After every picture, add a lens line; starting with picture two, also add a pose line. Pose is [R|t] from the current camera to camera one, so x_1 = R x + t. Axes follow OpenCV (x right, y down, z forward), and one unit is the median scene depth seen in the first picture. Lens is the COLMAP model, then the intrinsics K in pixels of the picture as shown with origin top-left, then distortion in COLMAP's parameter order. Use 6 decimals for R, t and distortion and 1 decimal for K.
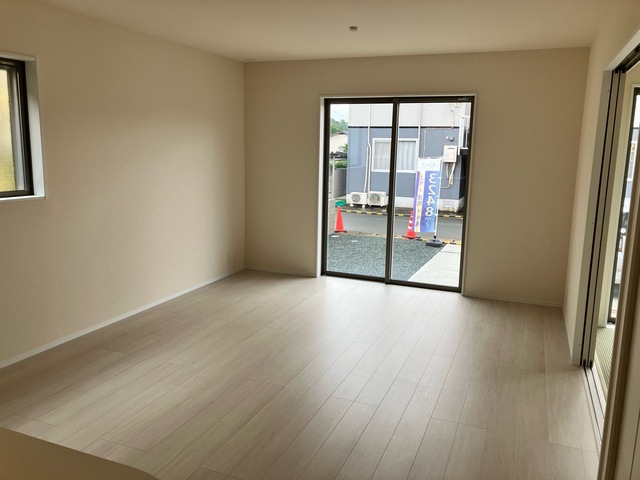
lens RADIAL K [[527.1, 0, 317.6], [0, 527.1, 237.0], [0, 0, 1]] dist [0.011887, -0.020180]
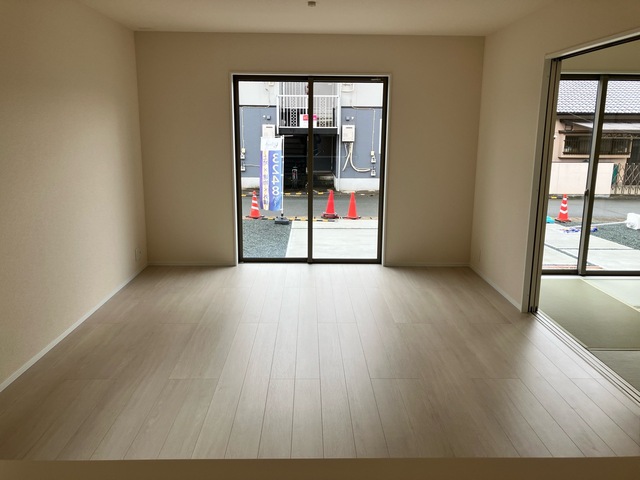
lens RADIAL K [[527.1, 0, 319.8], [0, 527.1, 240.5], [0, 0, 1]] dist [0.011887, -0.020180]
pose [[0.914444, -0.095752, 0.393222, -0.236259], [0.078103, 0.995097, 0.060683, -0.014667], [-0.397104, -0.024779, 0.917439, 0.068542]]
